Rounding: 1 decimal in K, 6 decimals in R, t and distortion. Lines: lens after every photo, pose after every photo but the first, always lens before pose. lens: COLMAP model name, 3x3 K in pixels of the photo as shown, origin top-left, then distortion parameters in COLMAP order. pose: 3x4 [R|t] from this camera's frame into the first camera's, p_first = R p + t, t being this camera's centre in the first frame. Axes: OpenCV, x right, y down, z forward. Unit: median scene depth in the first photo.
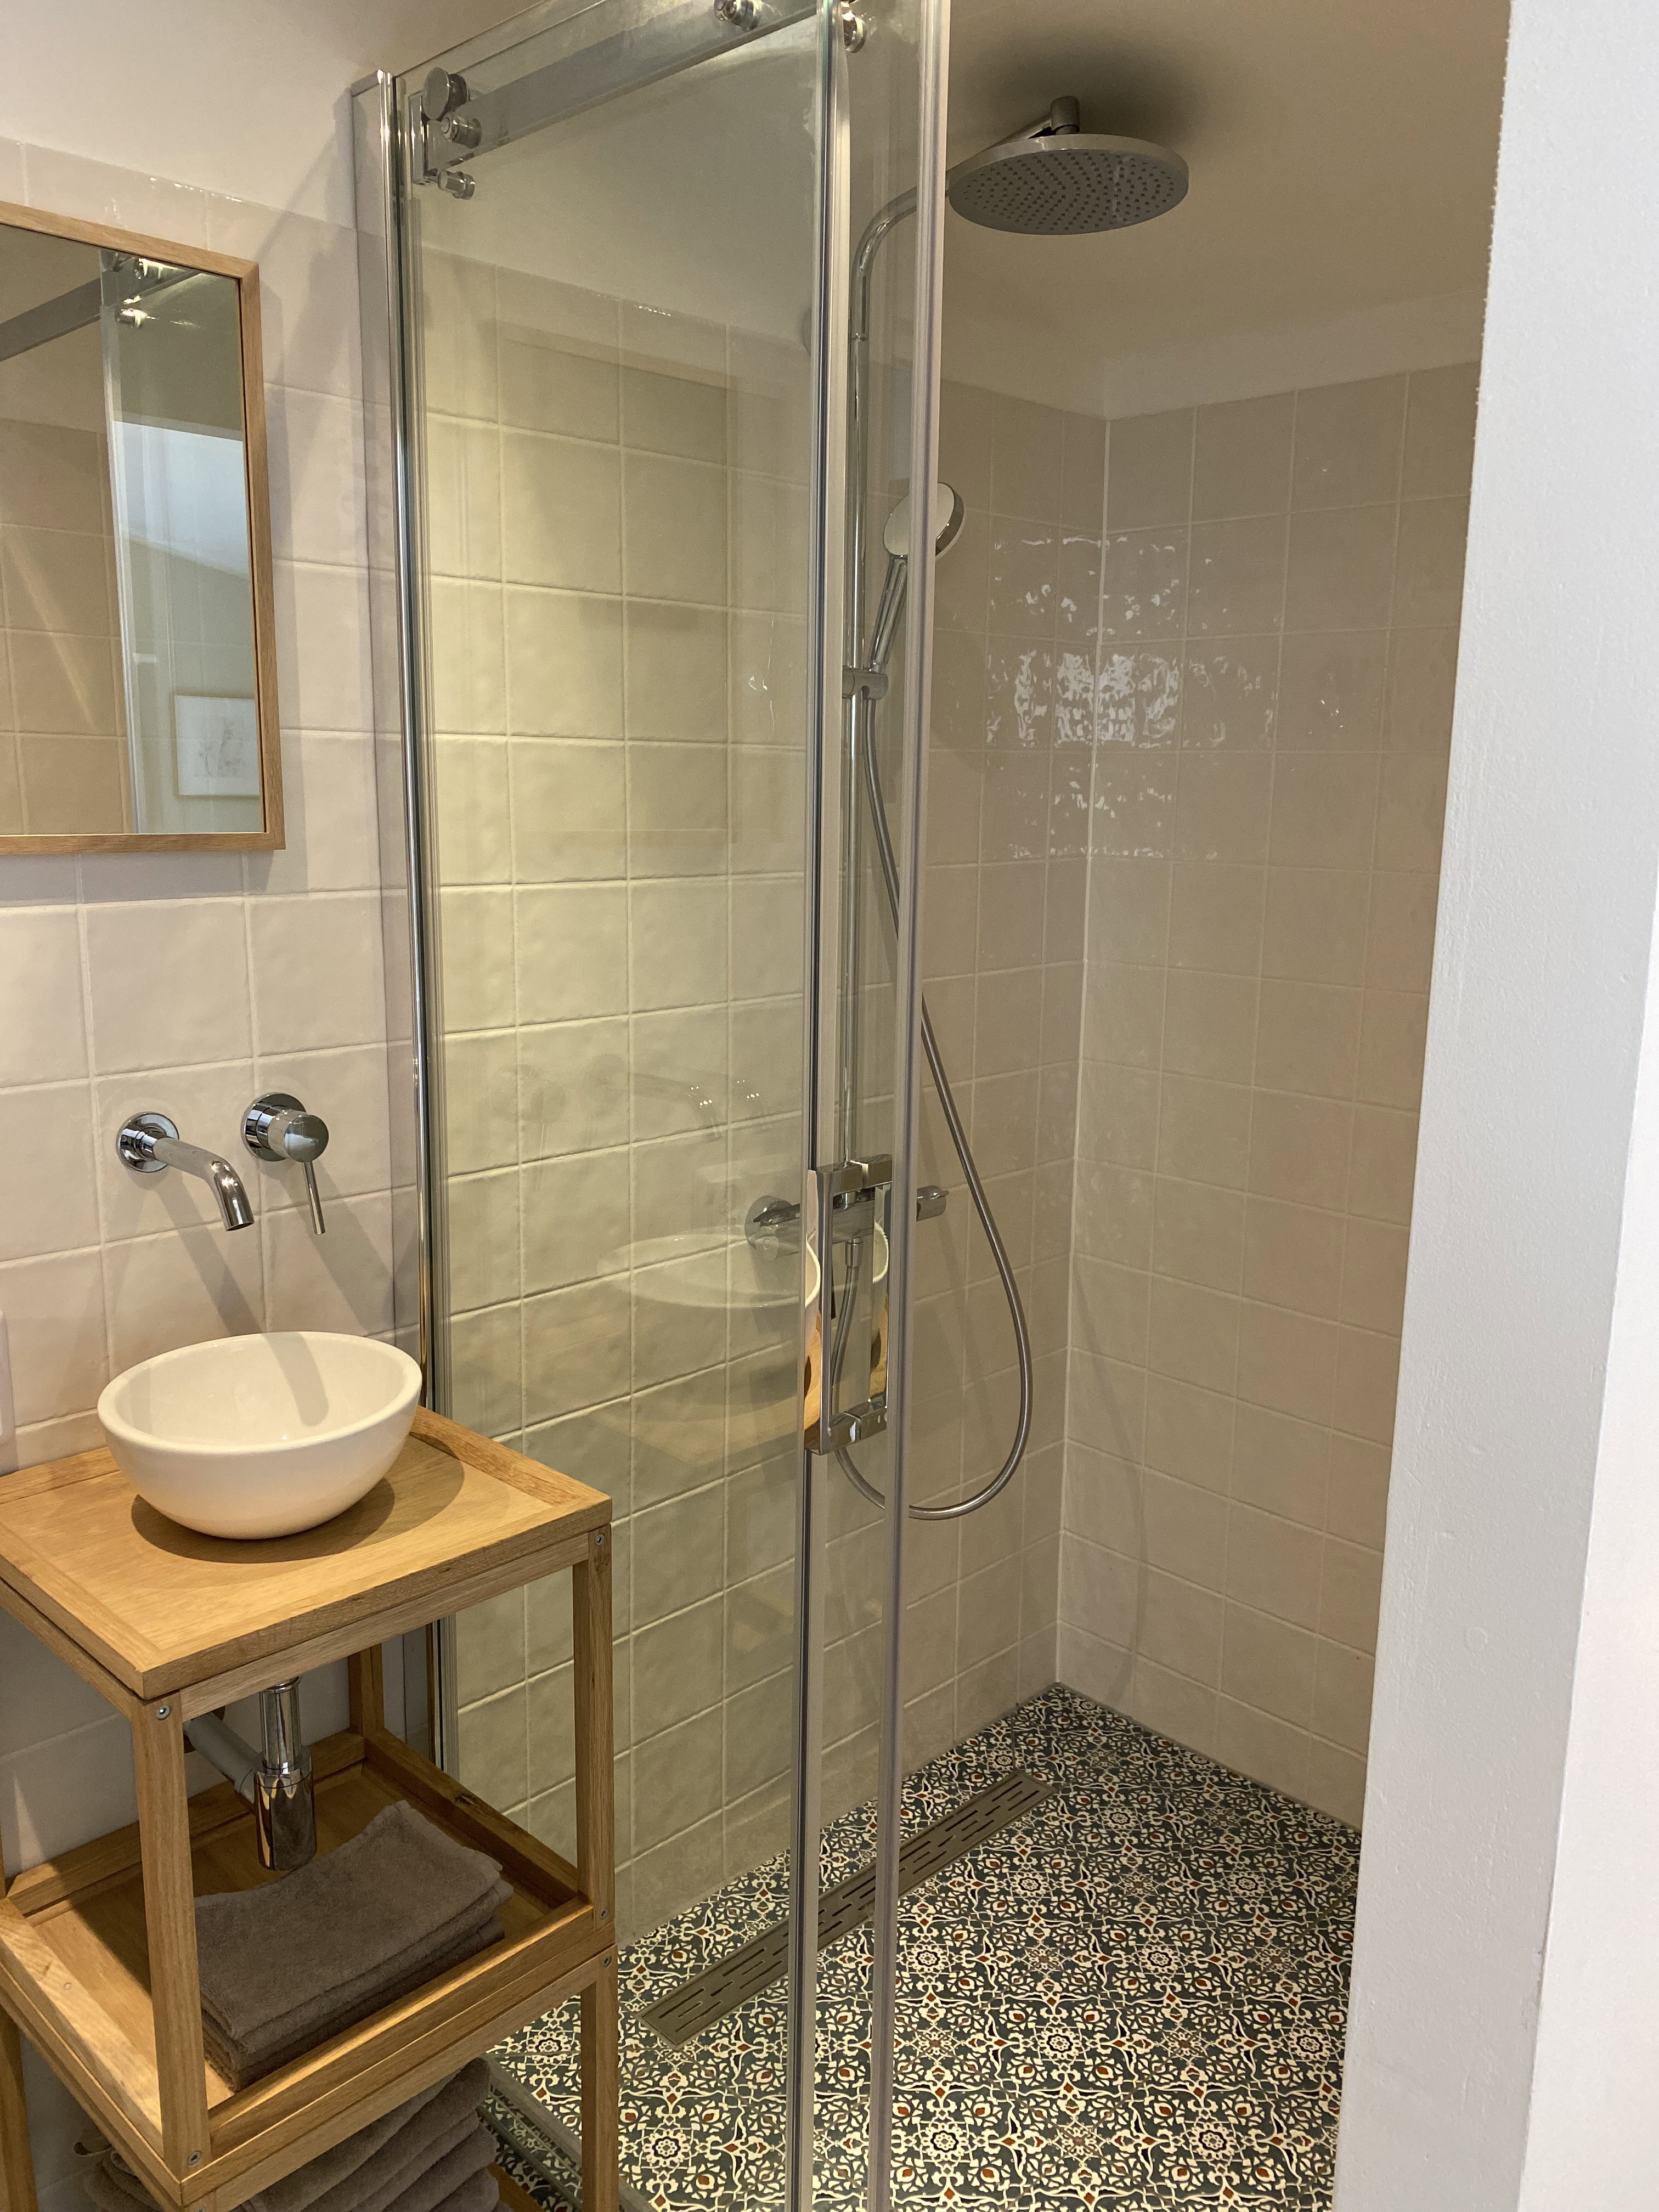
lens RADIAL K [[1726.8, 0, 829.5], [0, 1726.8, 1106.0], [0, 0, 1]] dist [0.075785, -0.001417]
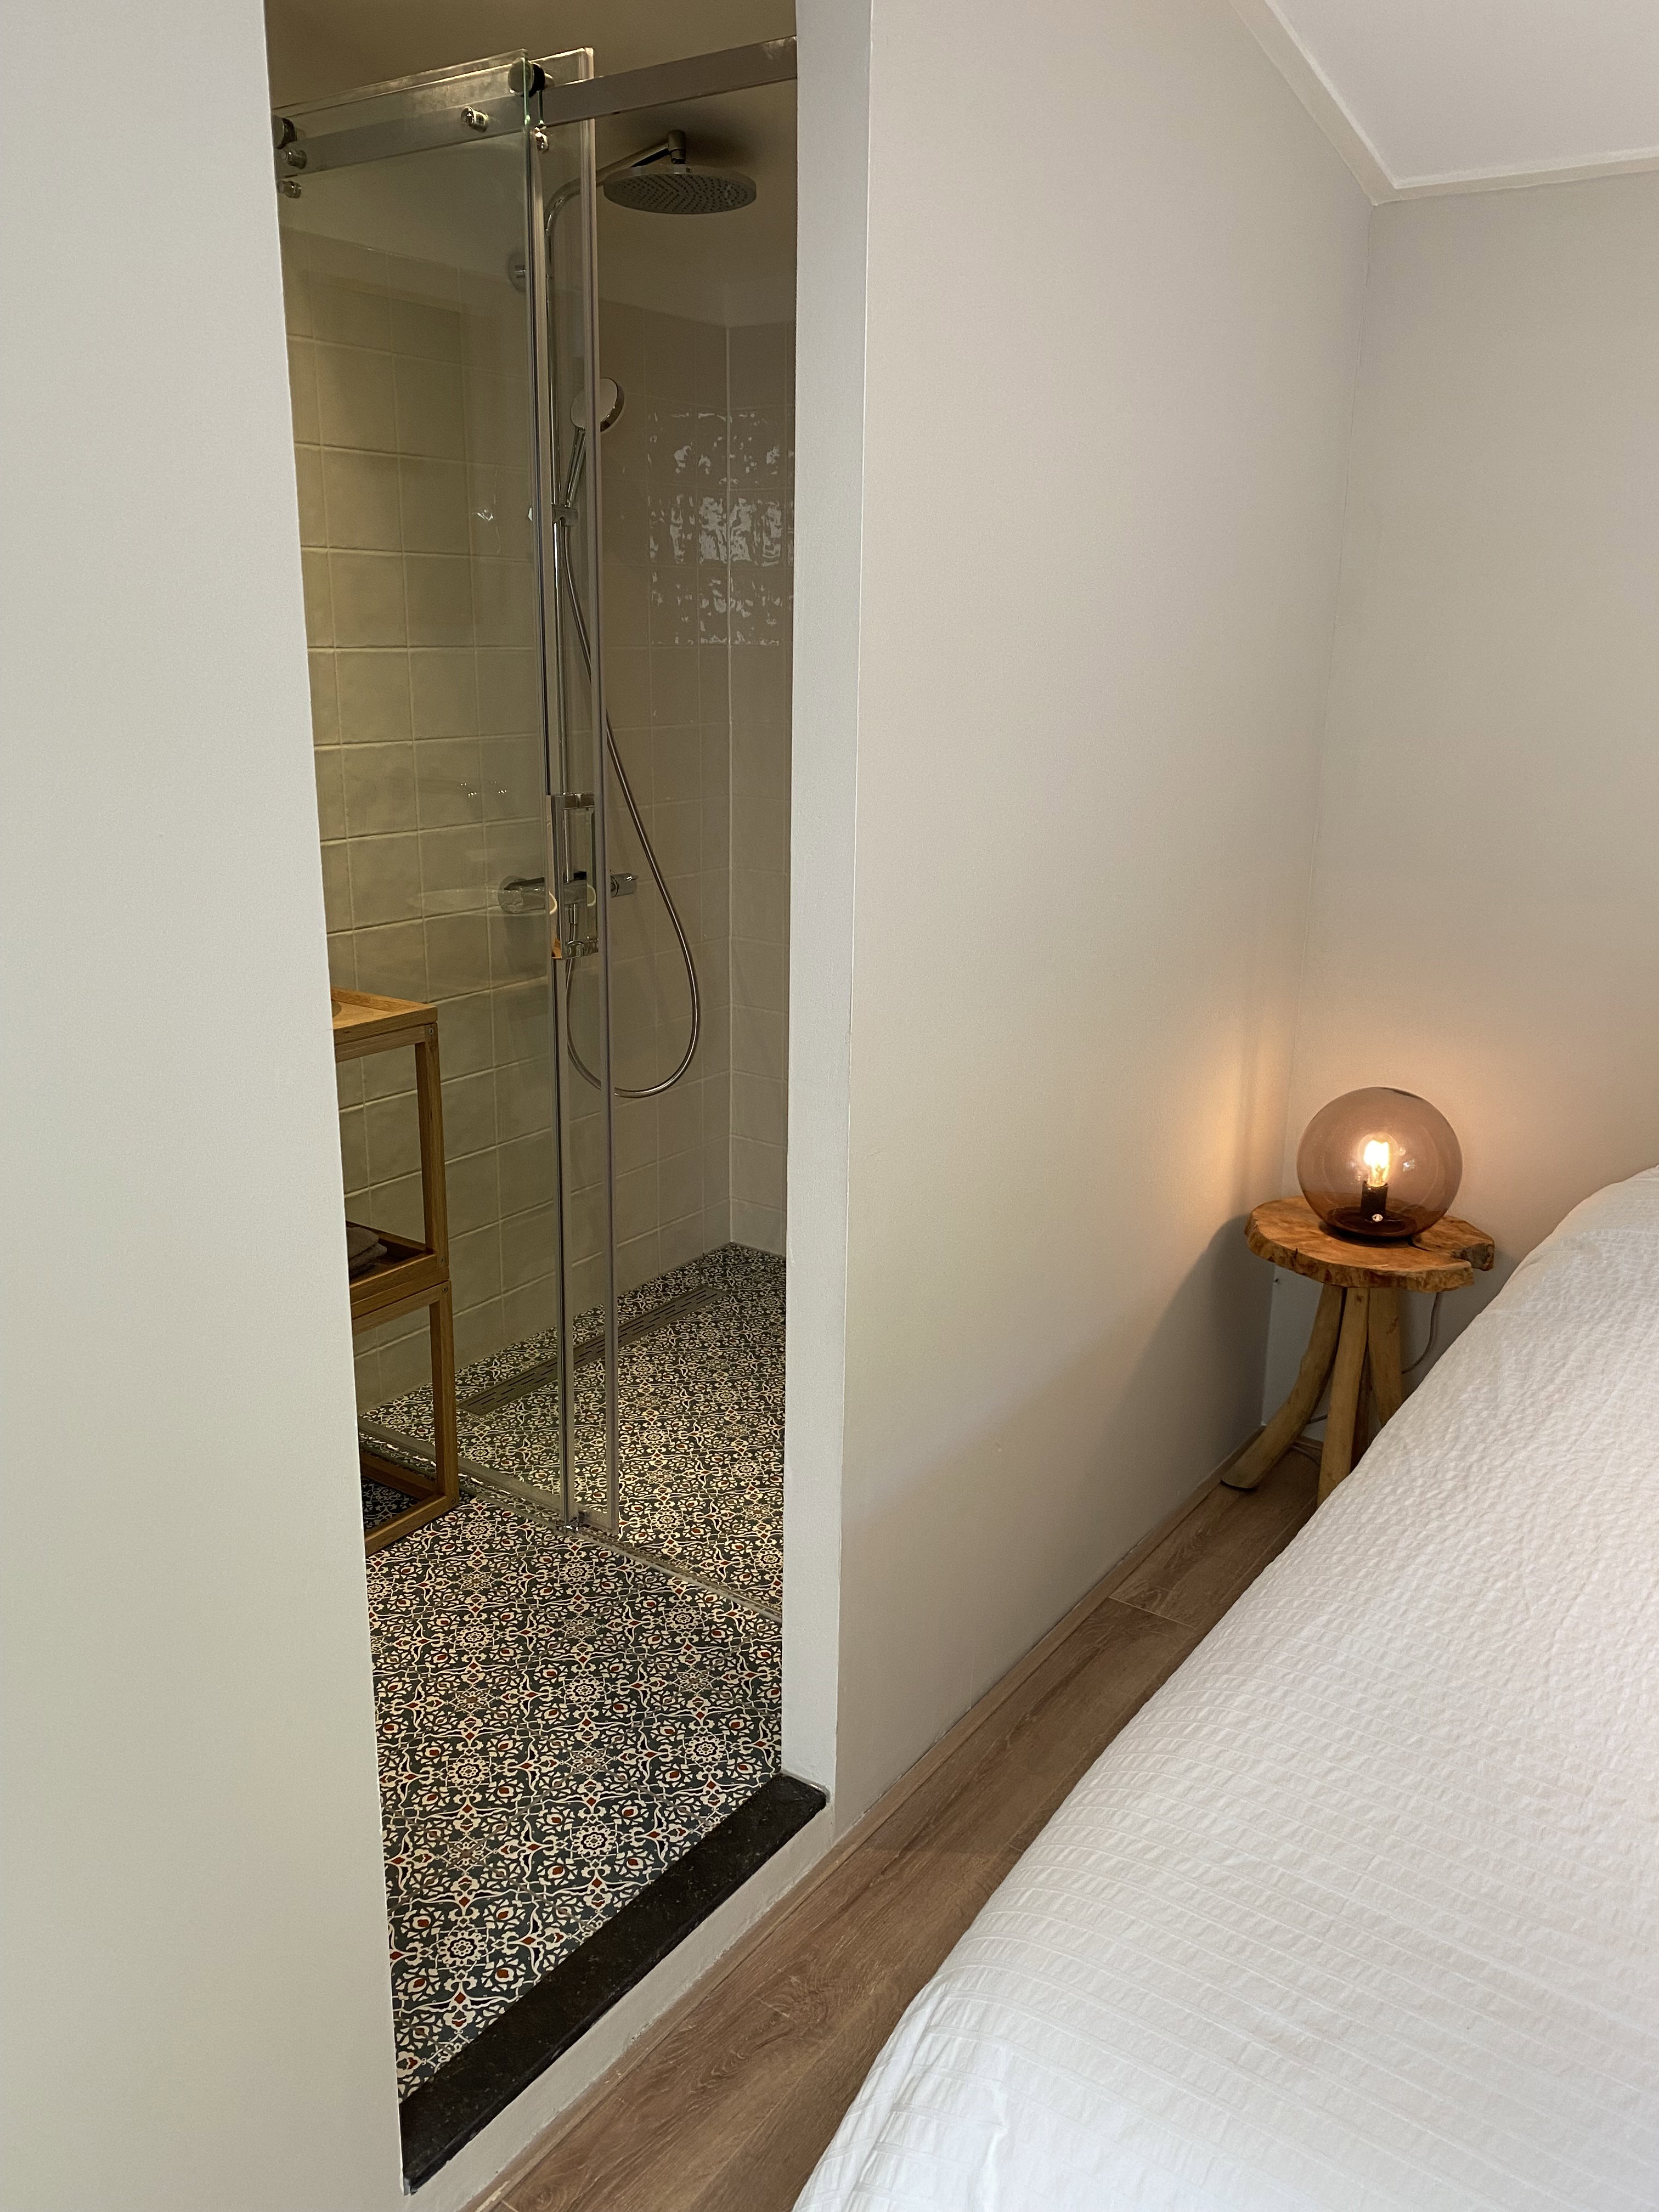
lens RADIAL K [[1704.8, 0, 829.5], [0, 1704.8, 1106.0], [0, 0, 1]] dist [0.037469, -0.001943]
pose [[0.985523, -0.046936, 0.162913, -0.016747], [0.033012, 0.995648, 0.087148, 0.135890], [-0.166295, -0.080508, 0.982784, -0.503710]]
